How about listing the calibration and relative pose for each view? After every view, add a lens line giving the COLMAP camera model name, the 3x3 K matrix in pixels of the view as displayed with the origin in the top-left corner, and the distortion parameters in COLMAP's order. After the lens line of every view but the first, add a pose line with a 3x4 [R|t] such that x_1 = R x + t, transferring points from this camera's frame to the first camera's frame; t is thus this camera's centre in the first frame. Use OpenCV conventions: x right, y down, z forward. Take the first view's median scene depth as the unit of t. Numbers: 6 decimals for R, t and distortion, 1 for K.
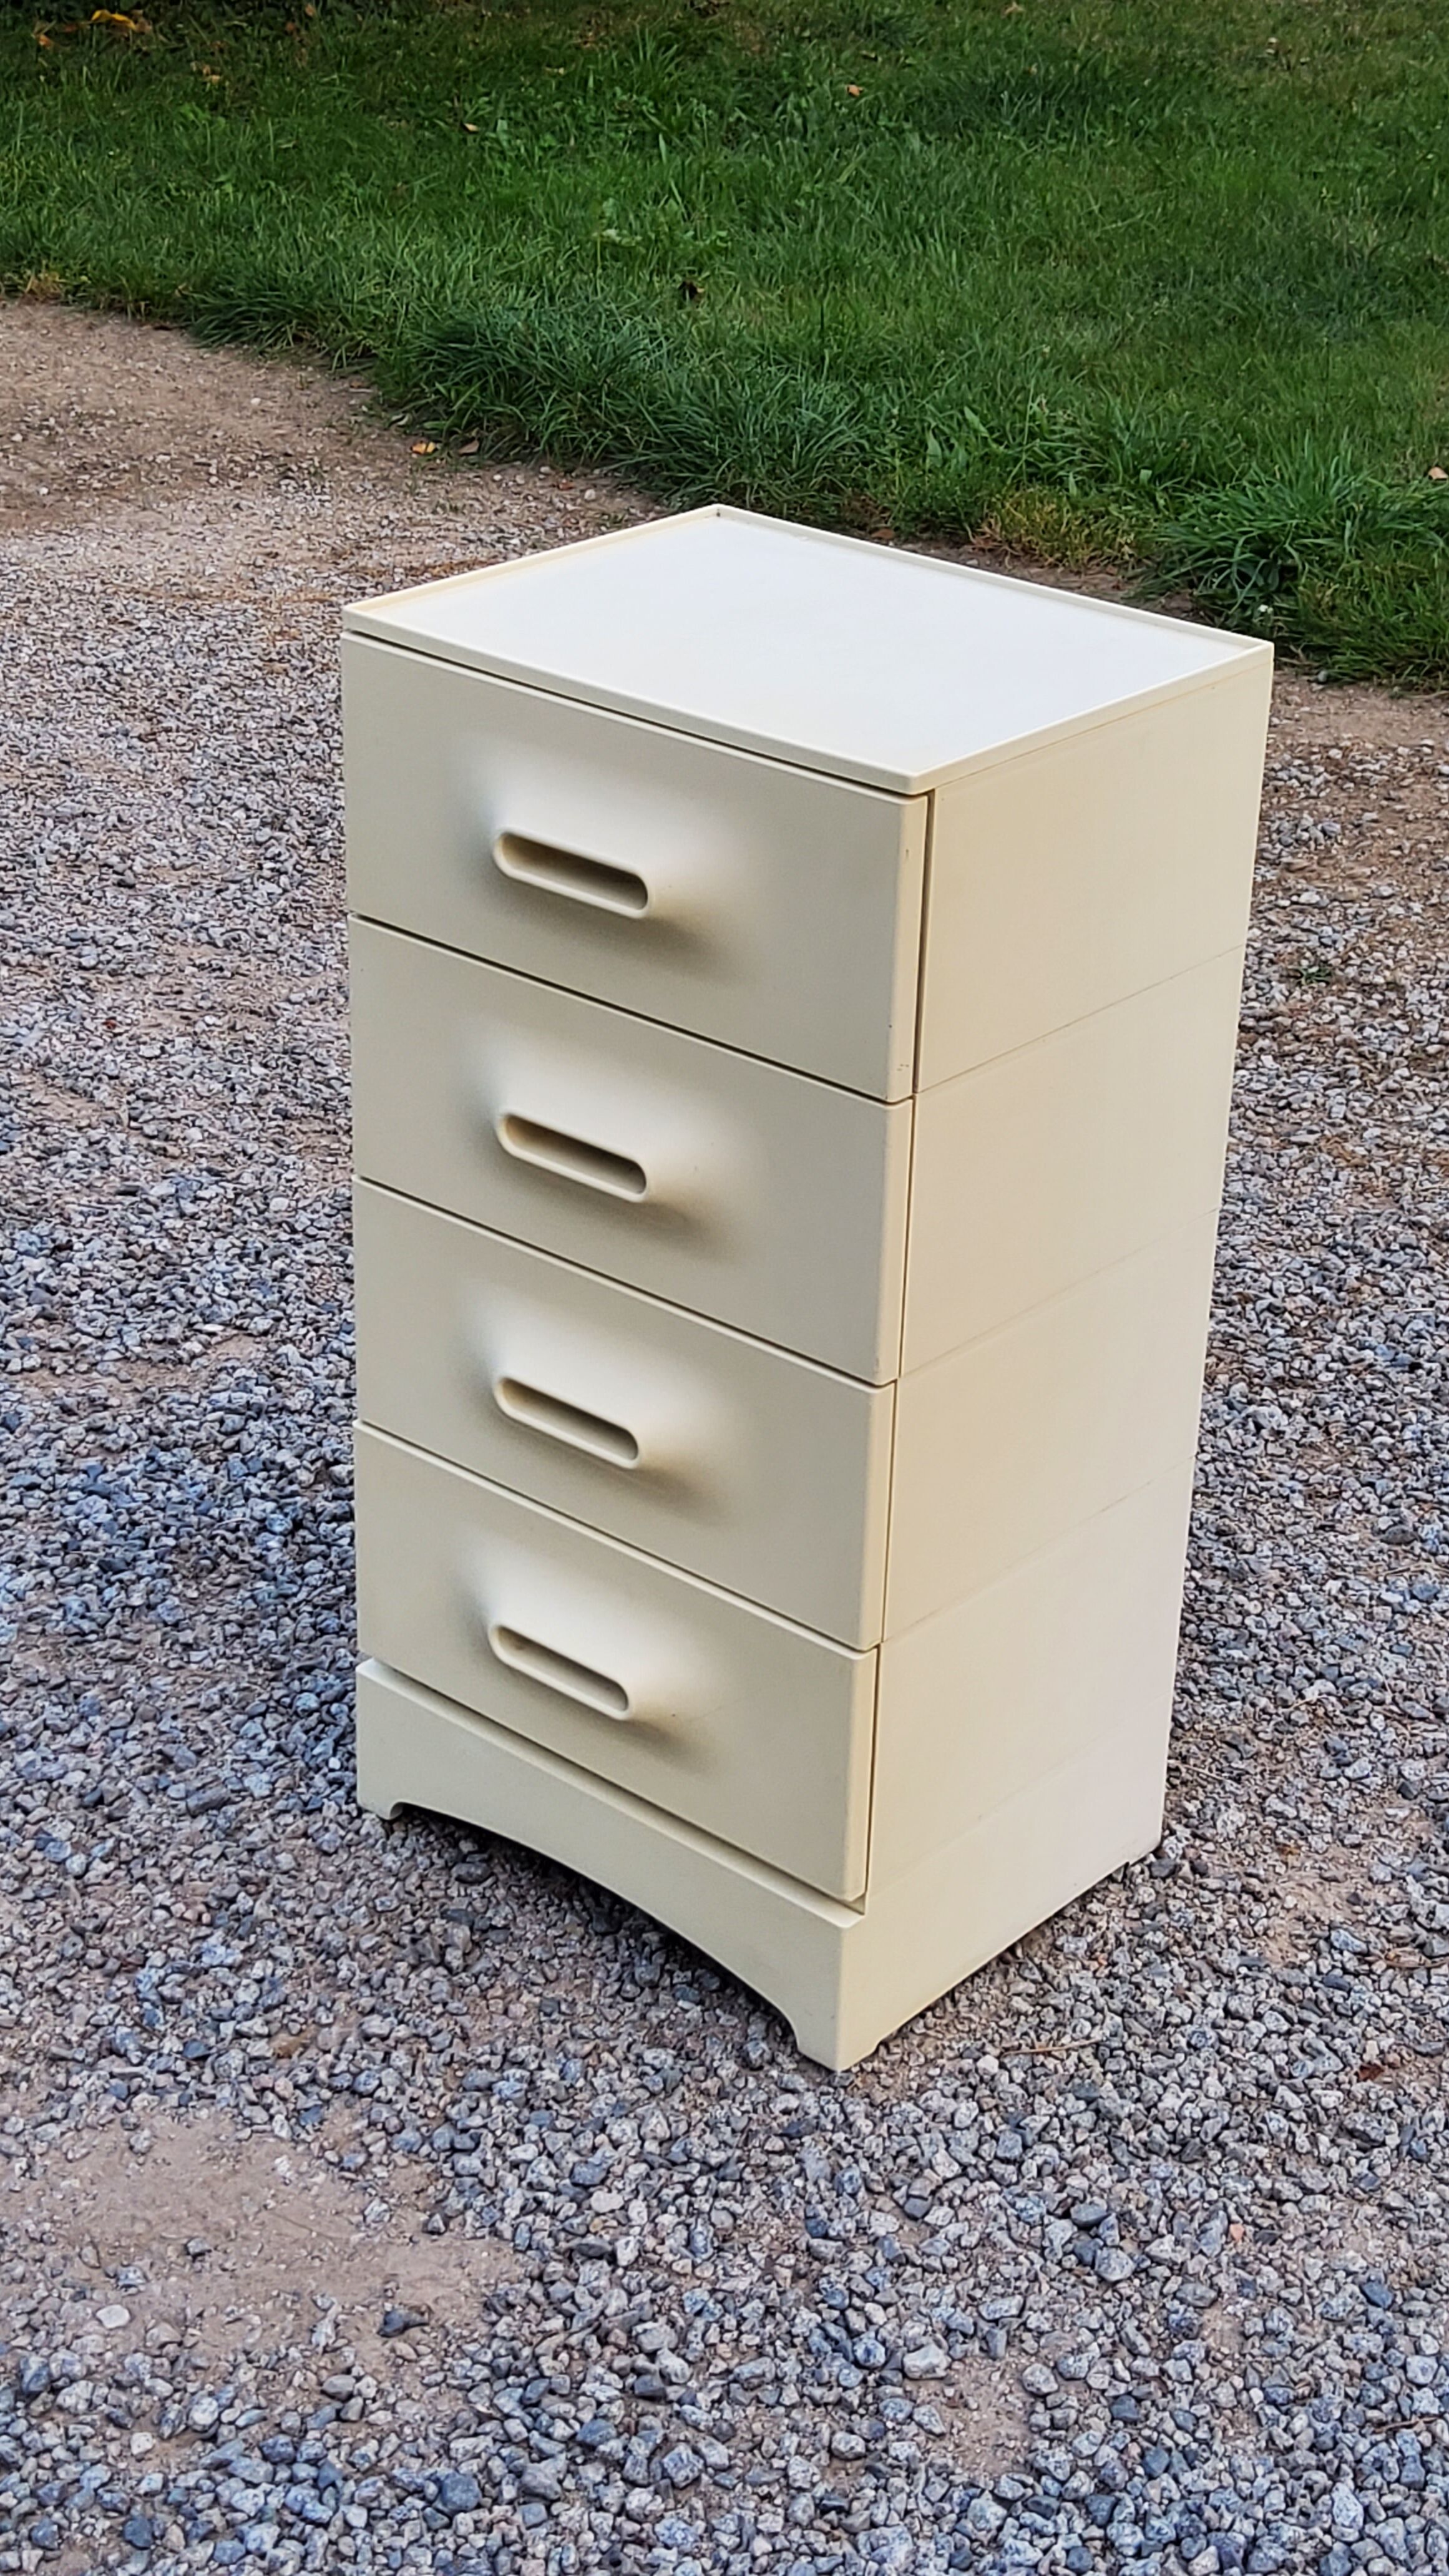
lens RADIAL K [[3874.1, 0, 736.3], [0, 3874.1, 1291.2], [0, 0, 1]] dist [0.088588, 0.000000]
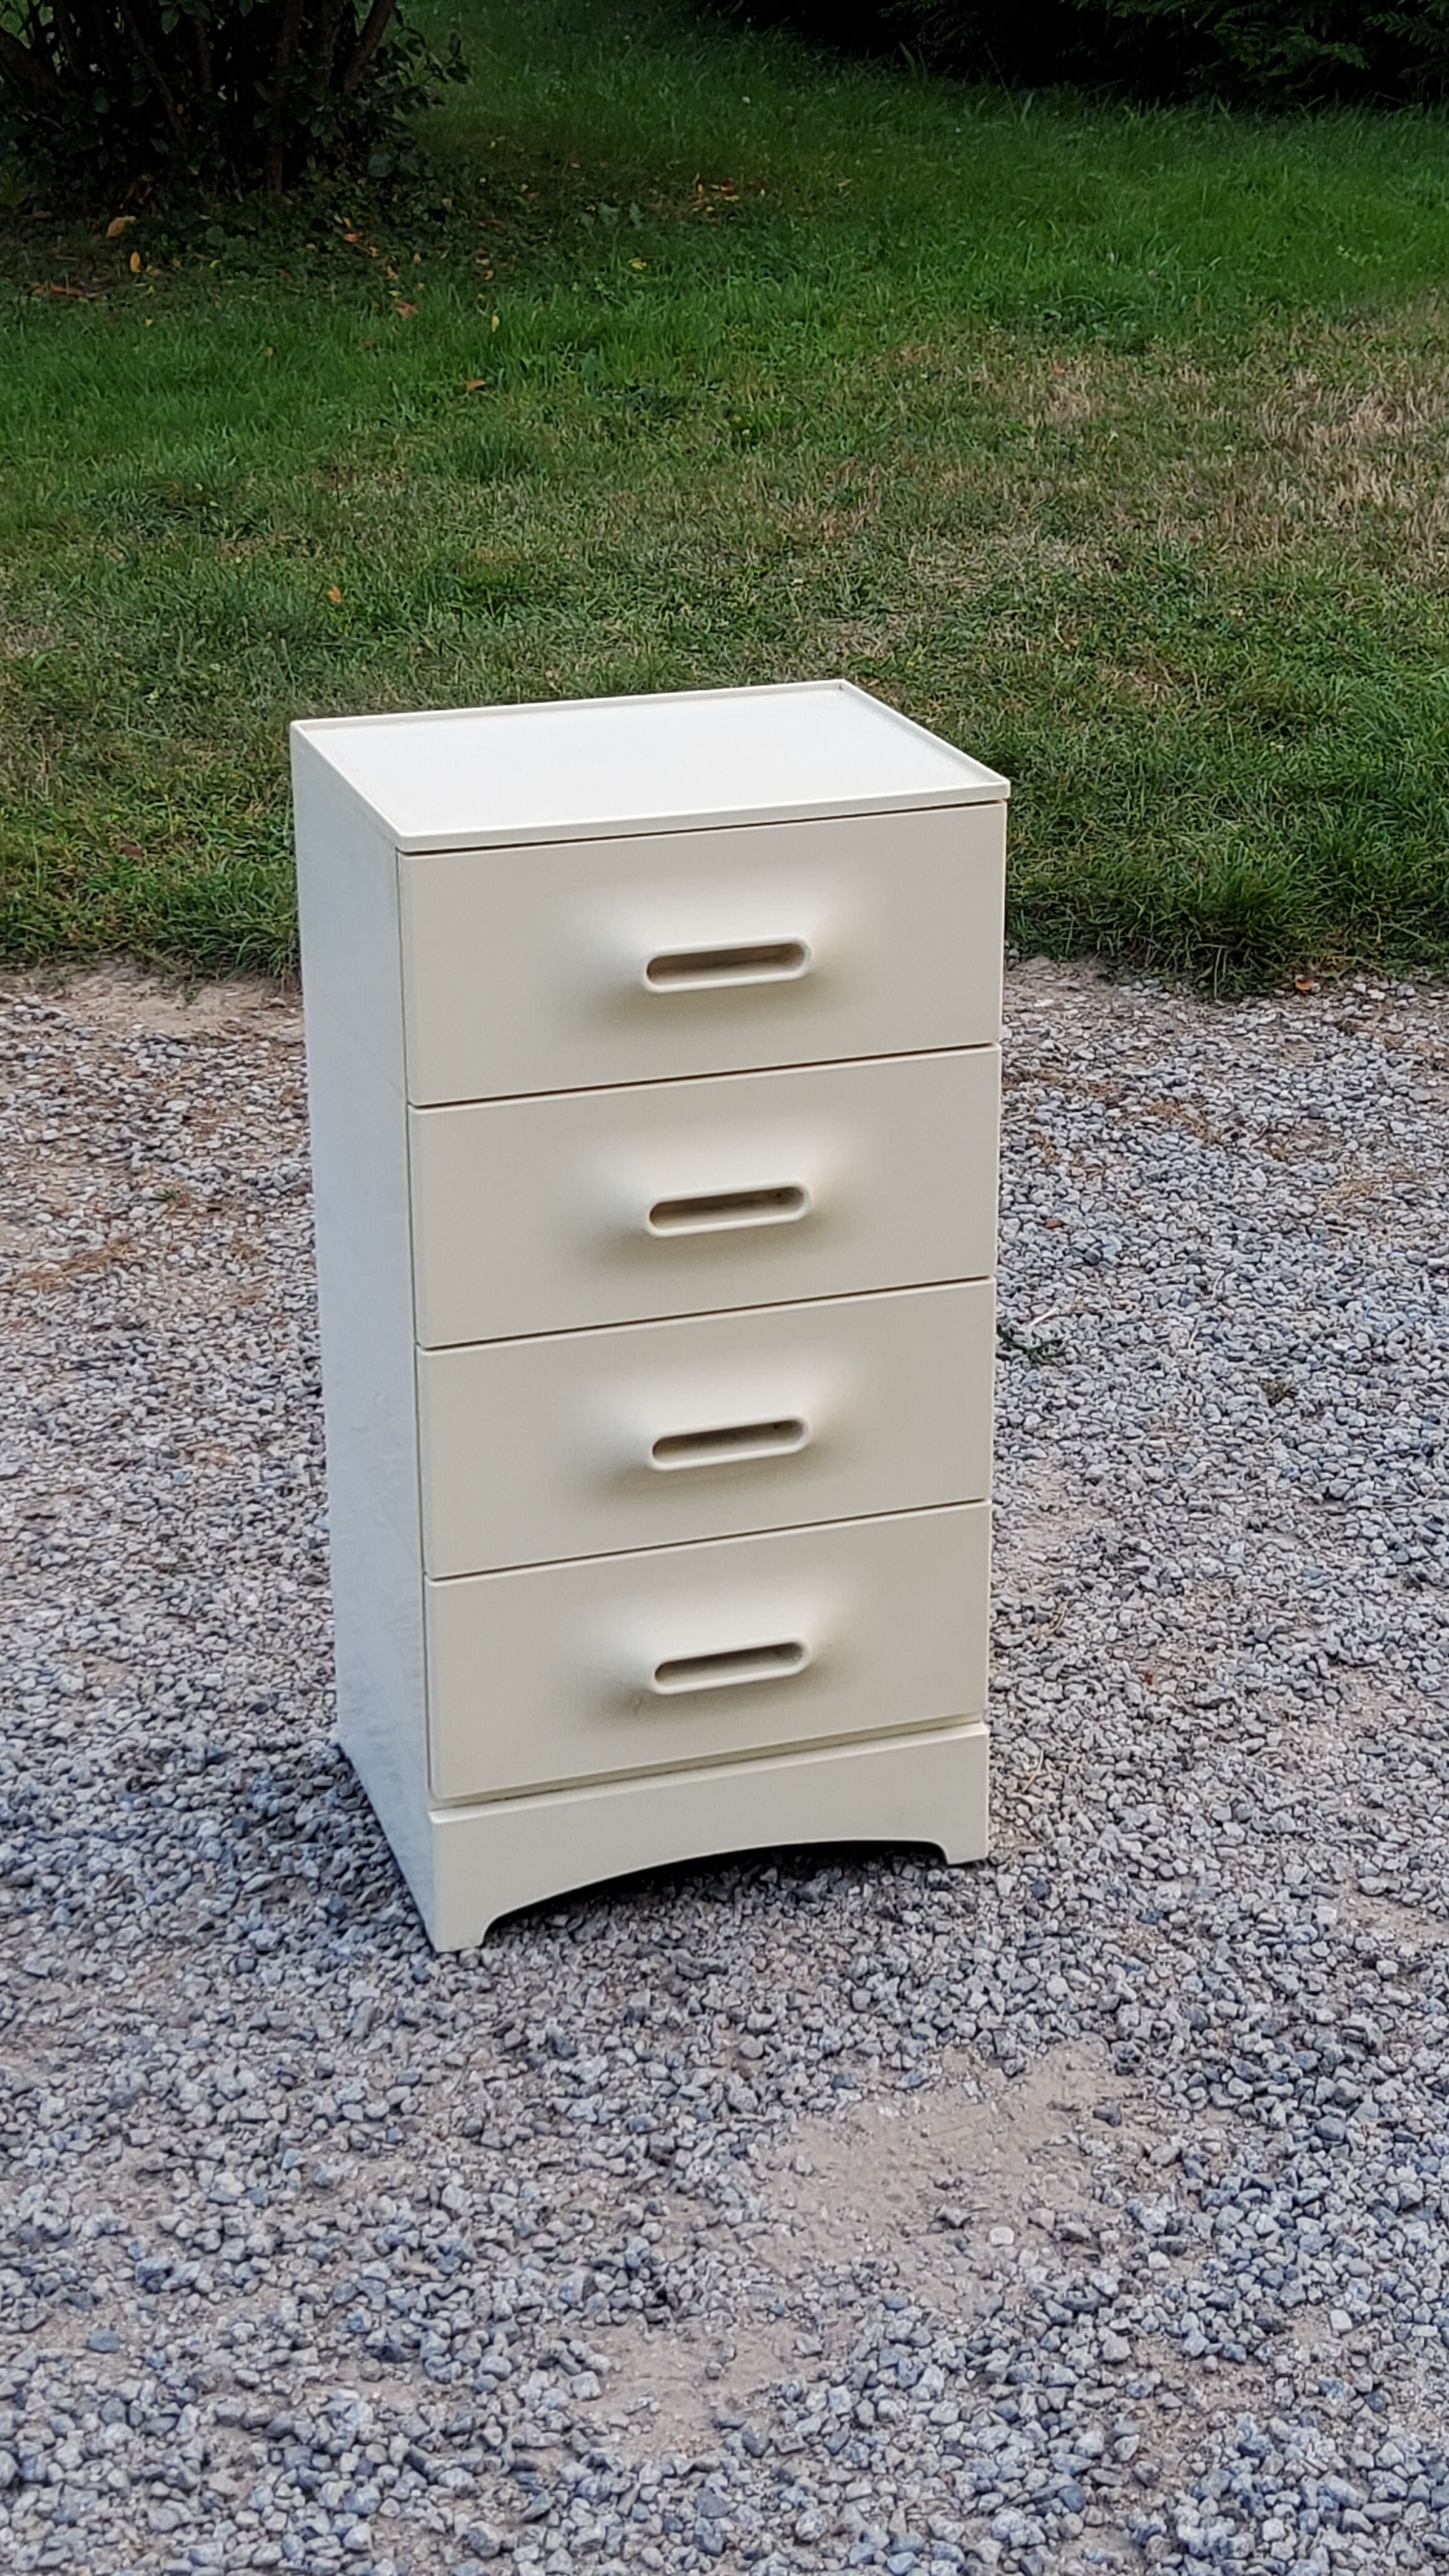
lens RADIAL K [[3874.1, 0, 722.7], [0, 3874.1, 1284.0], [0, 0, 1]] dist [0.088588, 0.000000]
pose [[0.500978, -0.340551, 0.795642, -0.935825], [0.397152, 0.907278, 0.138266, -0.168600], [-0.768955, 0.246722, 0.589777, 0.291153]]
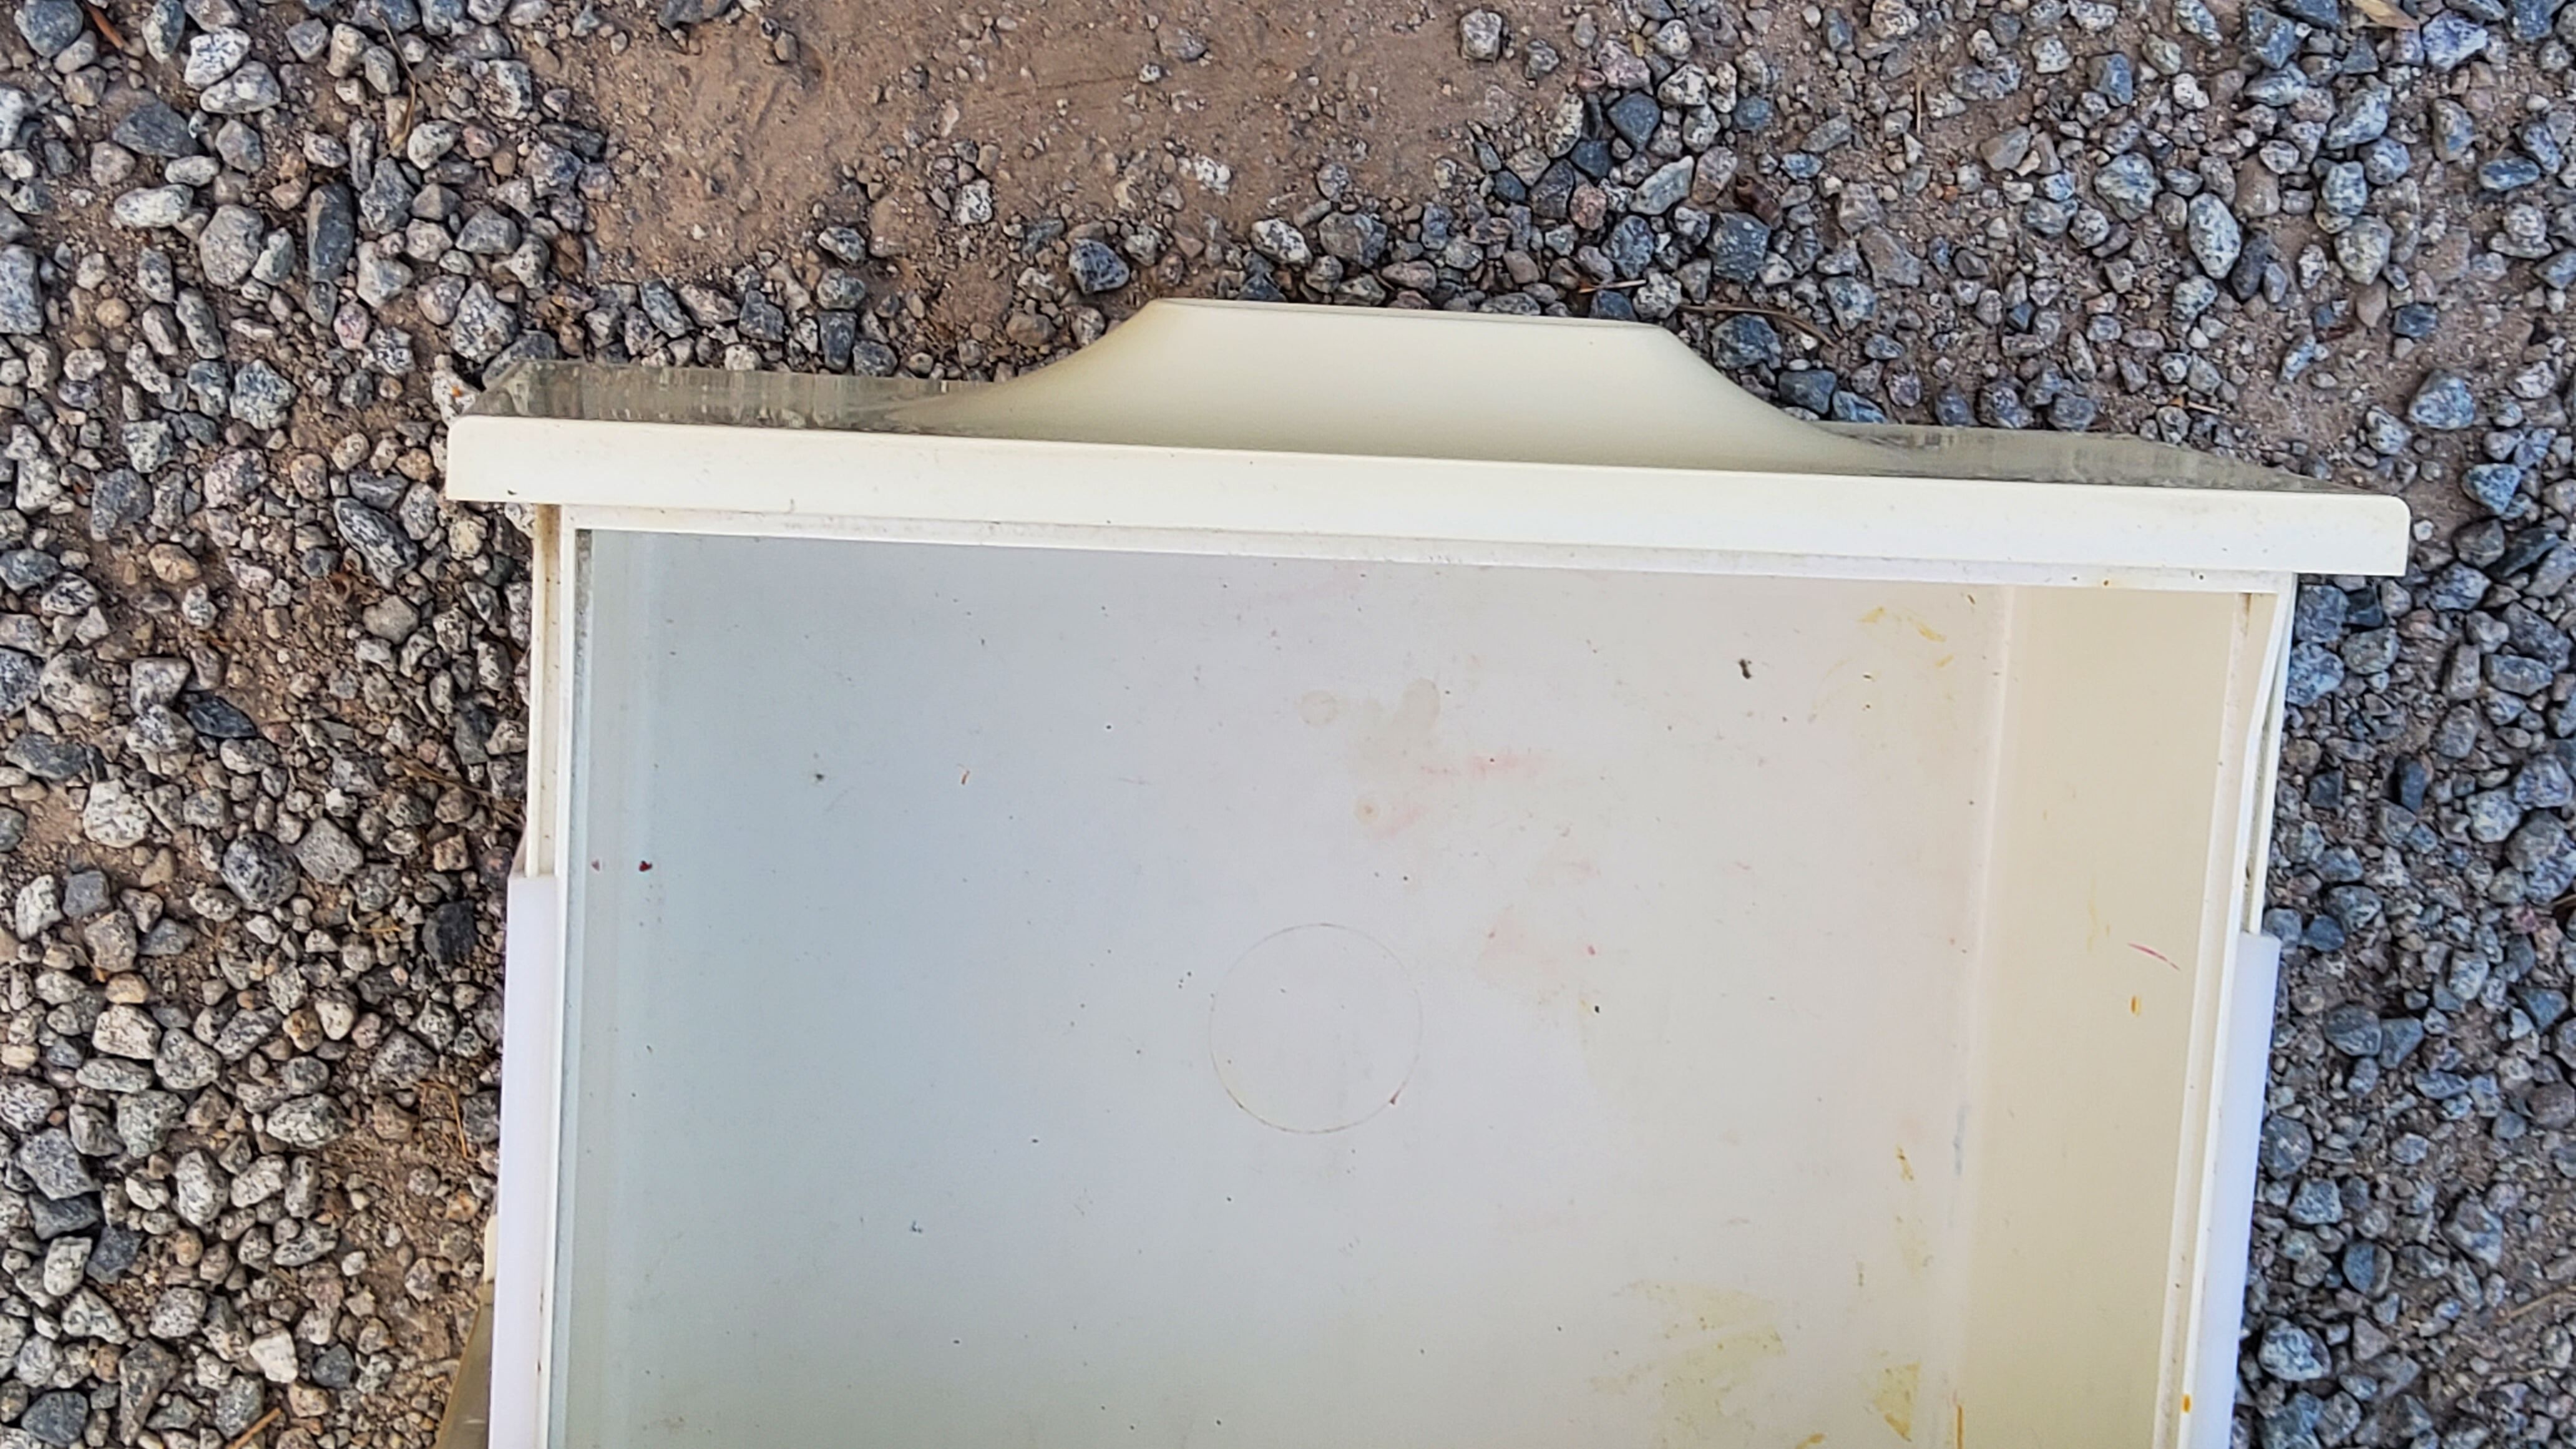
lens RADIAL K [[3874.1, 0, 1307.8], [0, 3874.1, 722.6], [0, 0, 1]] dist [0.088588, 0.000000]
pose [[-0.774576, 0.632413, -0.009269, -0.075441], [-0.403567, -0.482896, 0.777139, -0.180836], [0.486997, 0.605694, 0.629260, 0.719578]]
